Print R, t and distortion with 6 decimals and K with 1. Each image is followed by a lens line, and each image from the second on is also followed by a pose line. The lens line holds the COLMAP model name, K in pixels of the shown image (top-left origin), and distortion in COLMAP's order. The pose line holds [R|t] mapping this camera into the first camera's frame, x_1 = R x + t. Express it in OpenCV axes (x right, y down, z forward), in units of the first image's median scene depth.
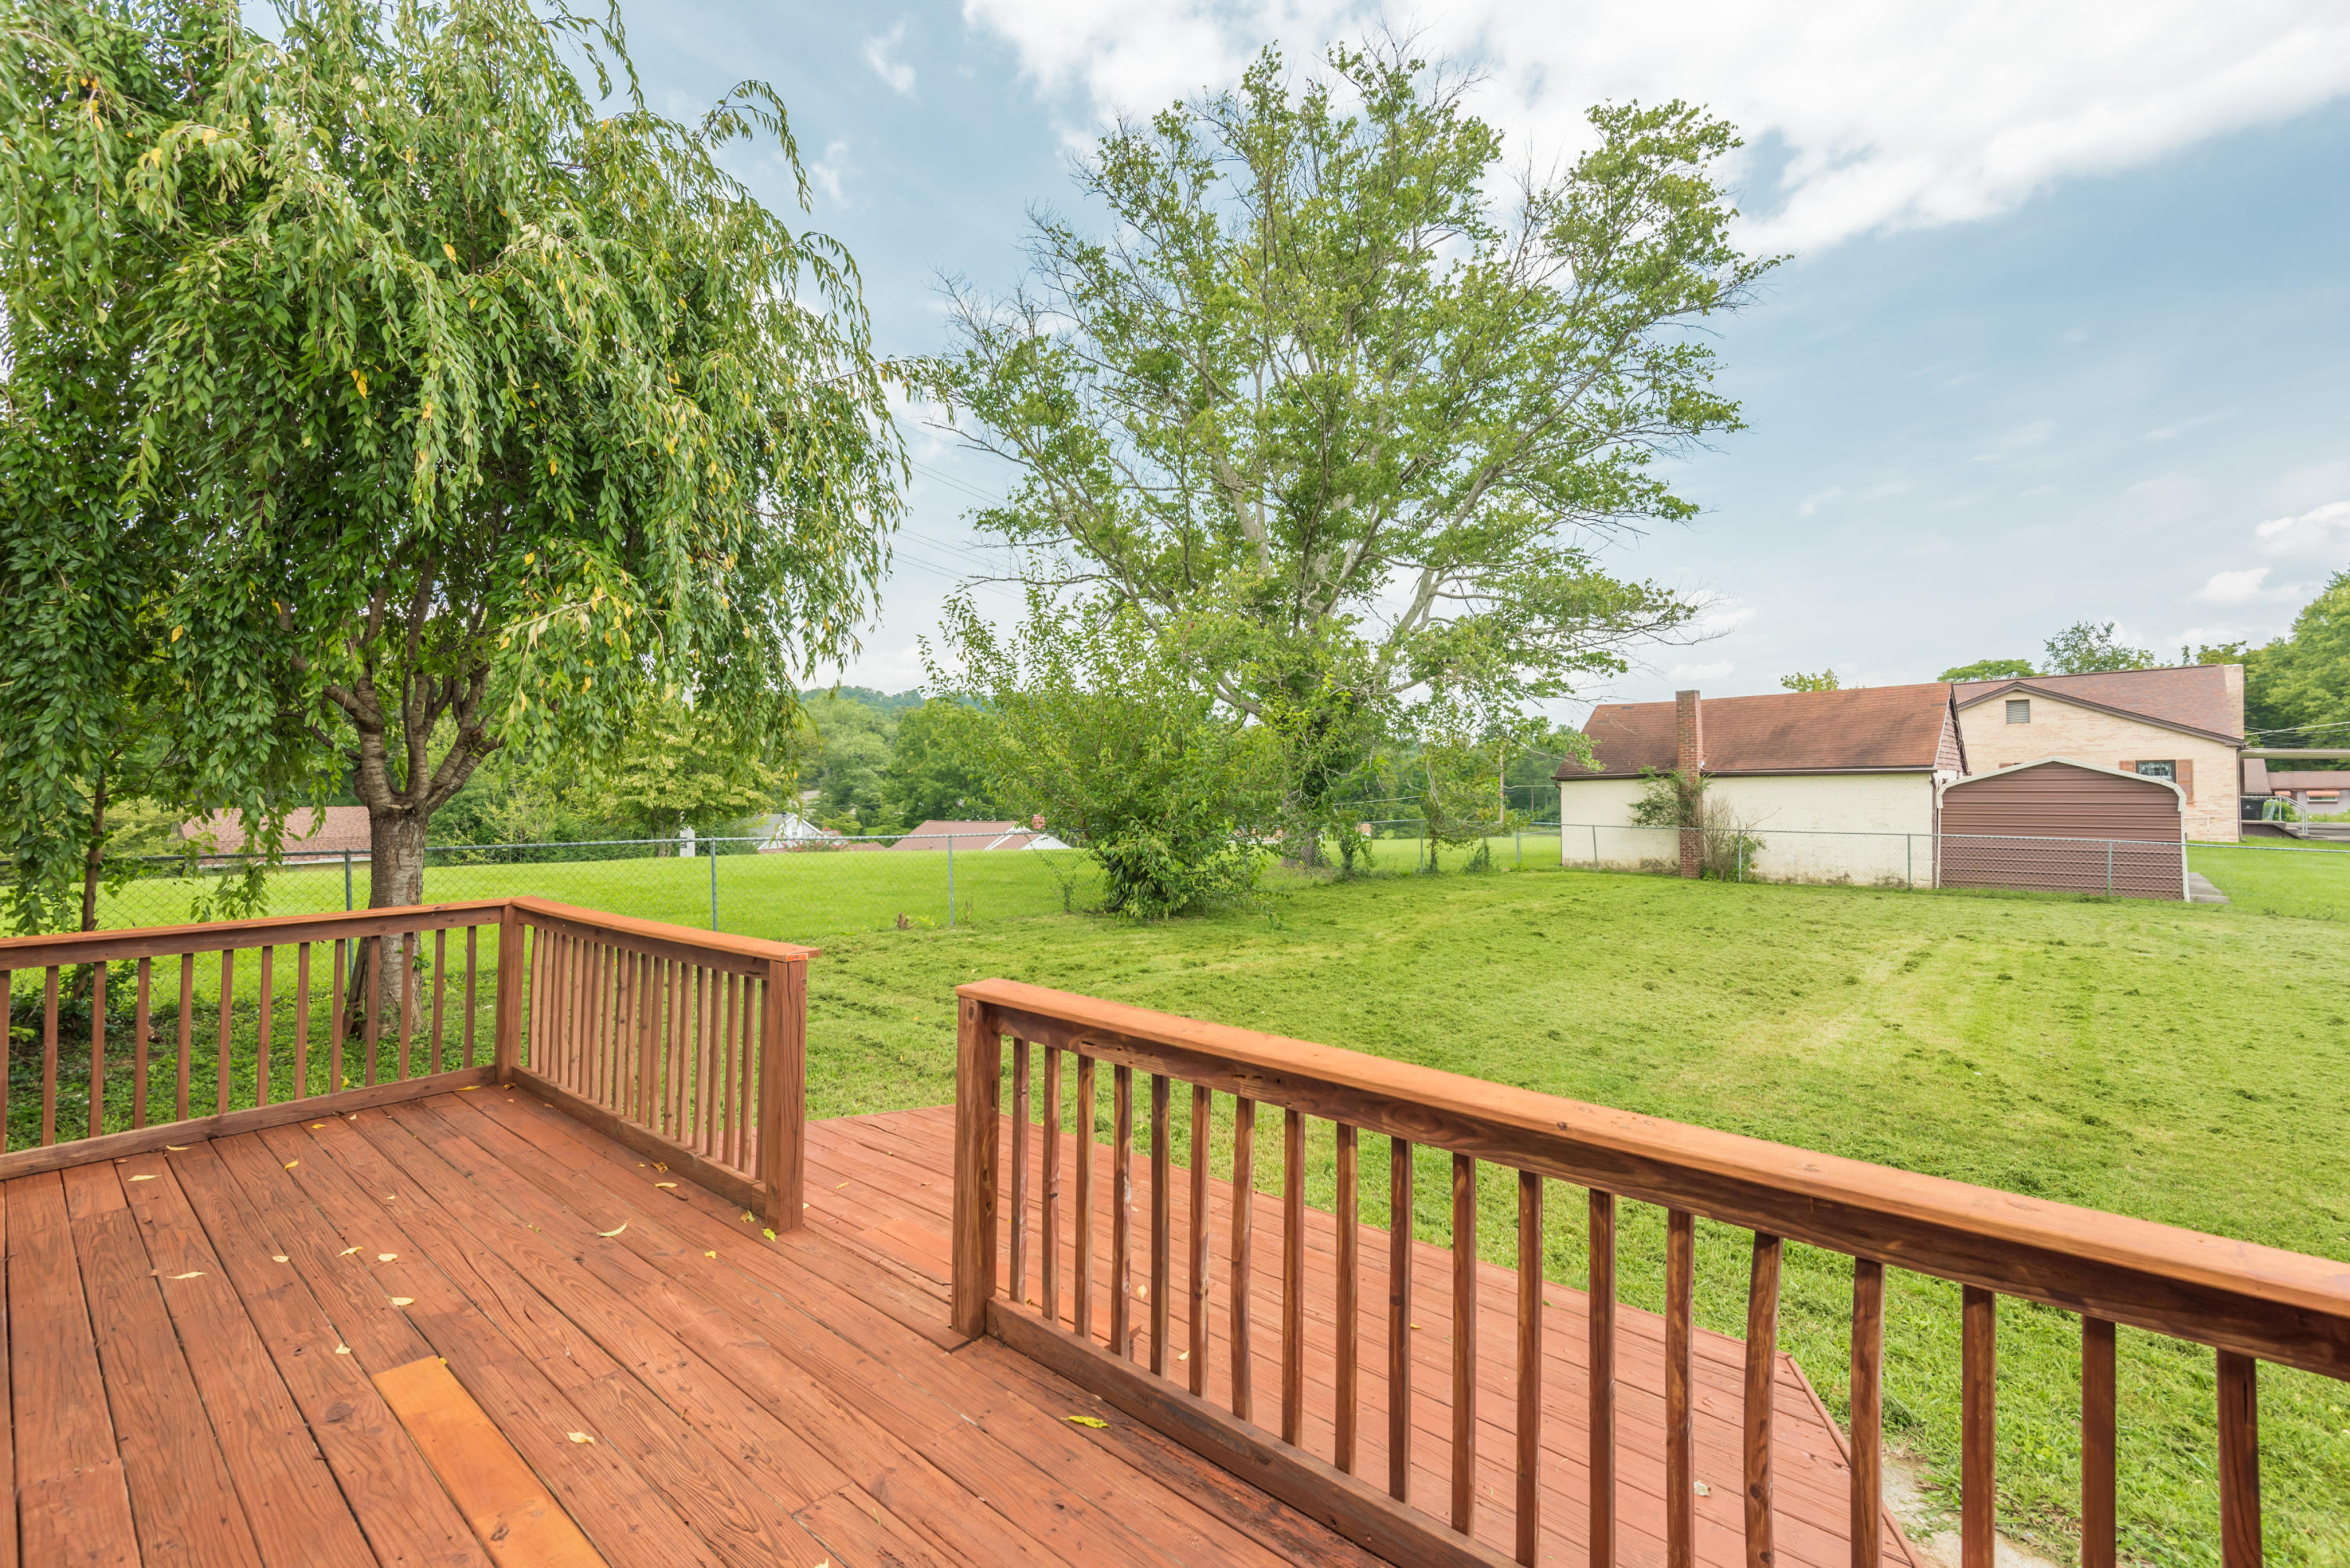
lens RADIAL K [[1060.4, 0, 1188.3], [0, 1060.4, 767.7], [0, 0, 1]] dist [0.019756, -0.021631]
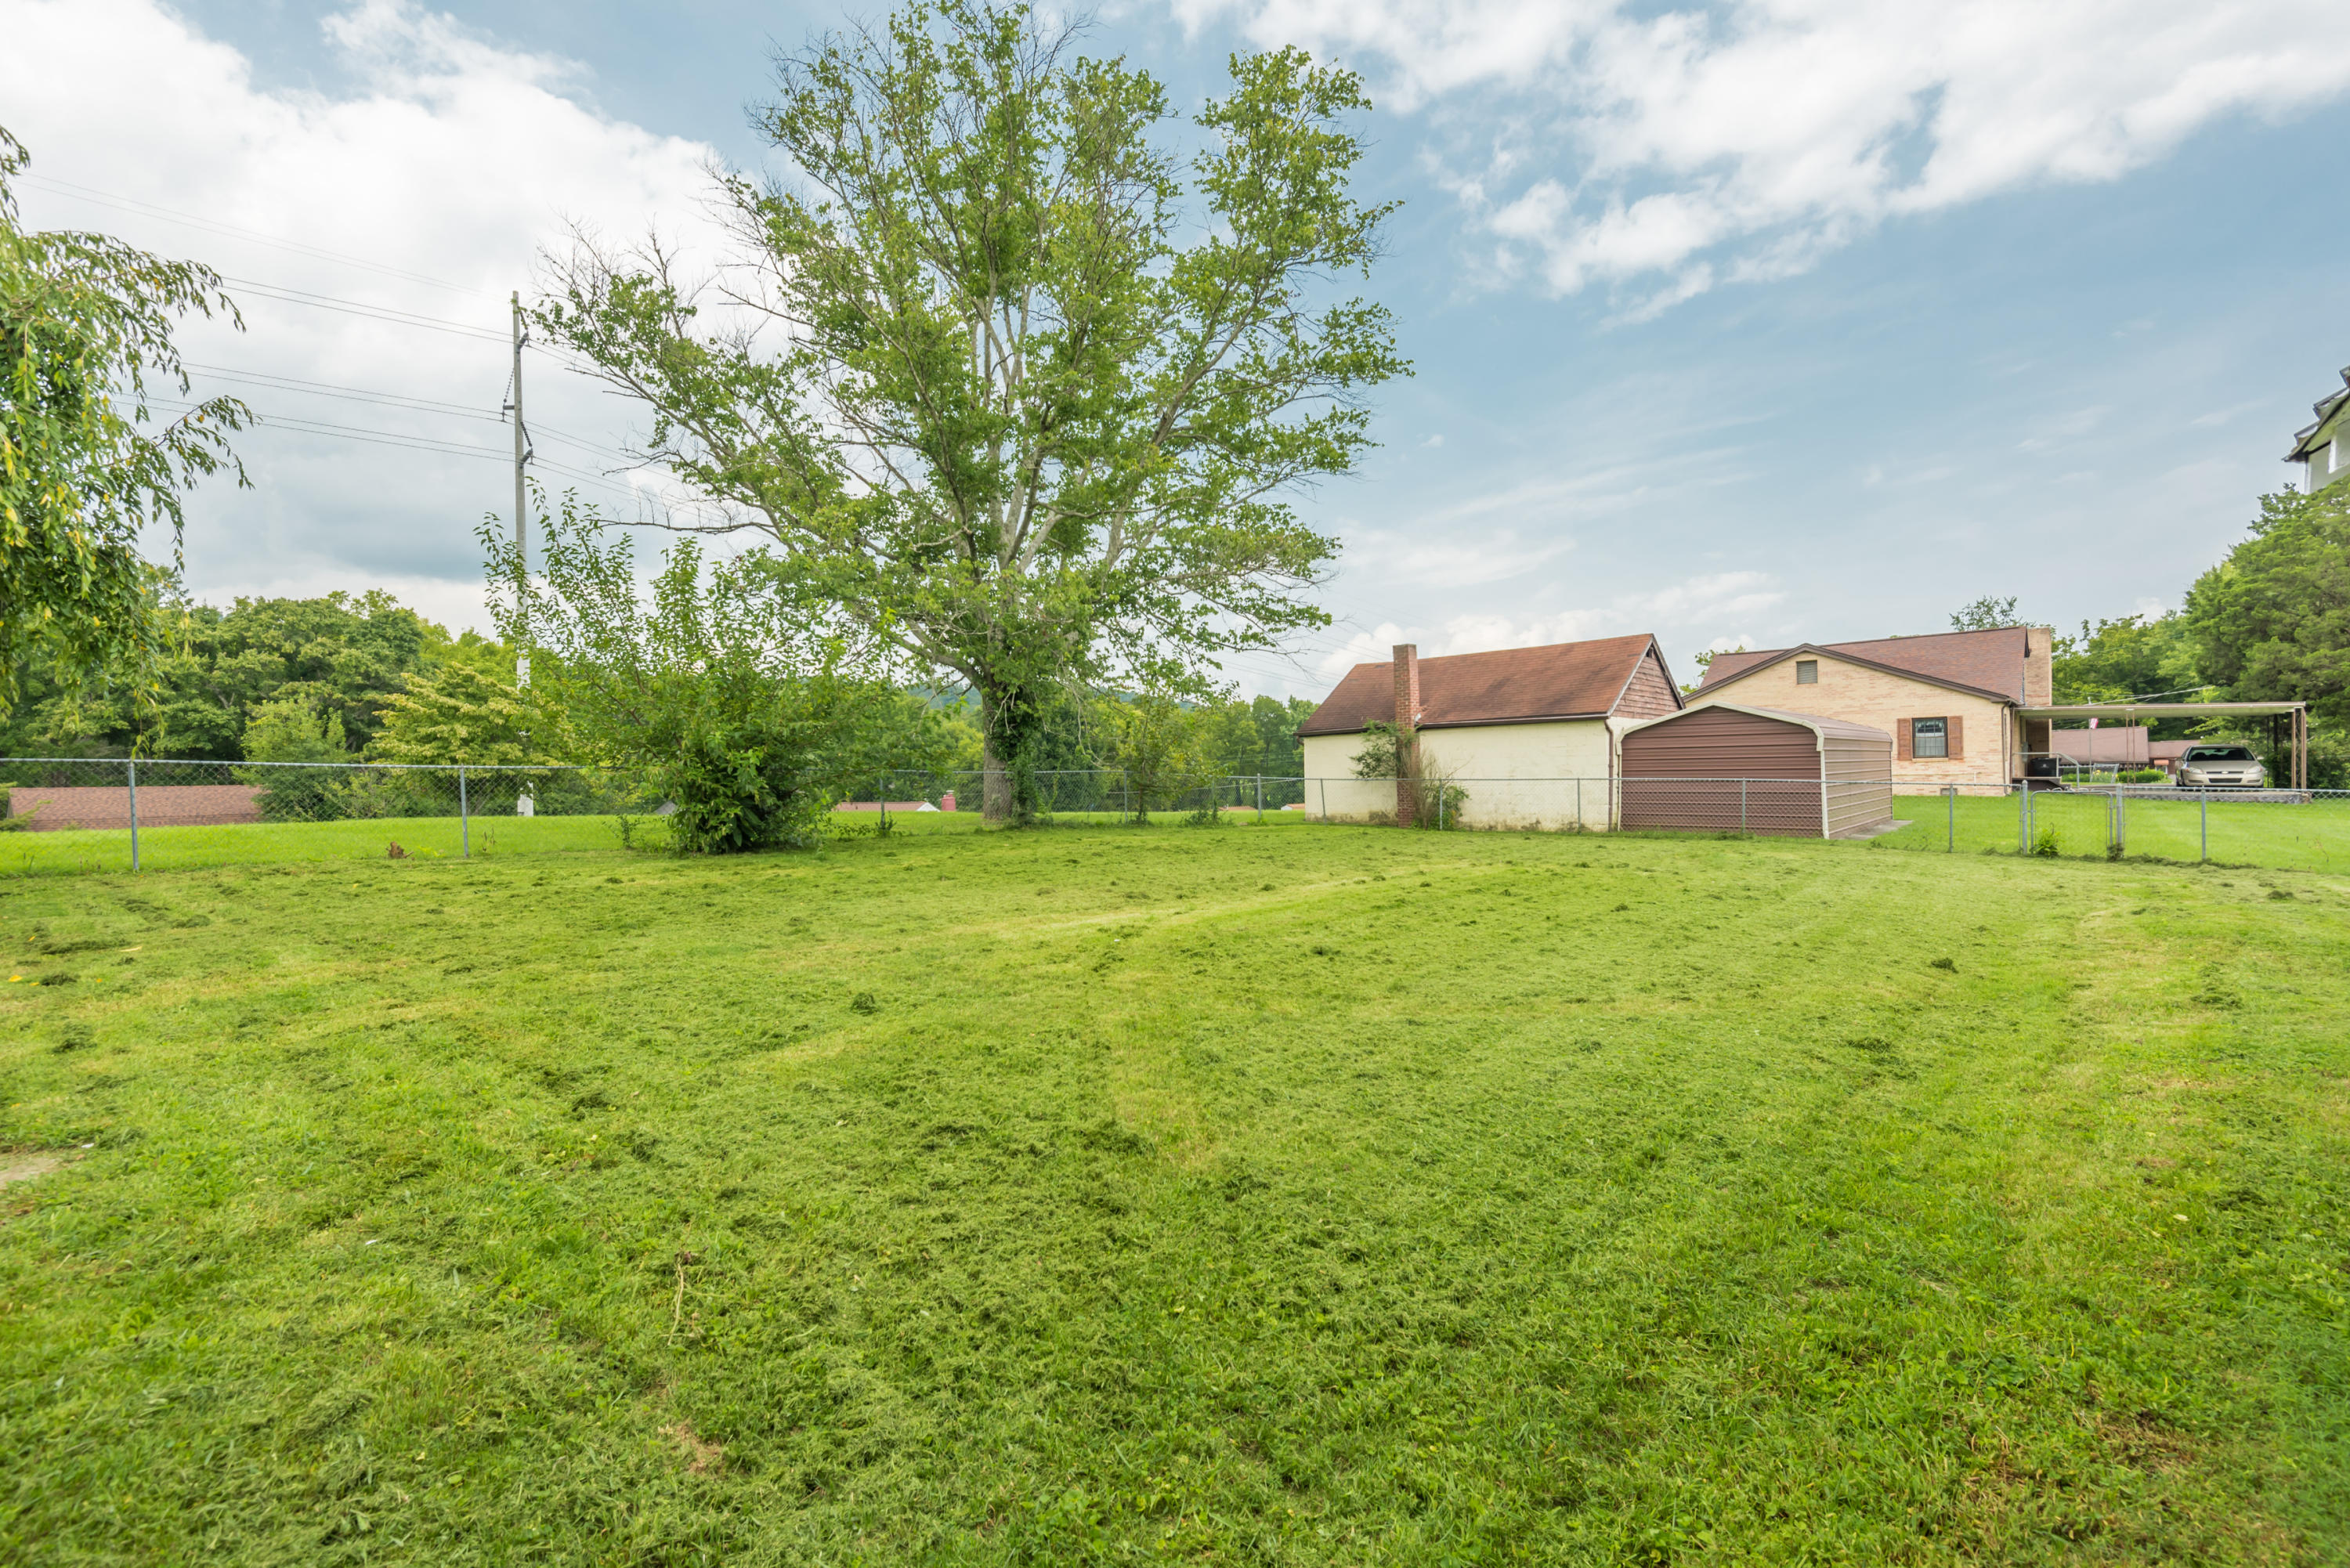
lens RADIAL K [[1060.6, 0, 1175.0], [0, 1060.6, 784.0], [0, 0, 1]] dist [0.018095, -0.026635]
pose [[0.999794, -0.009077, 0.018153, 0.234738], [0.008553, 0.999550, 0.028742, 0.030481], [-0.018406, -0.028581, 0.999422, -0.019316]]
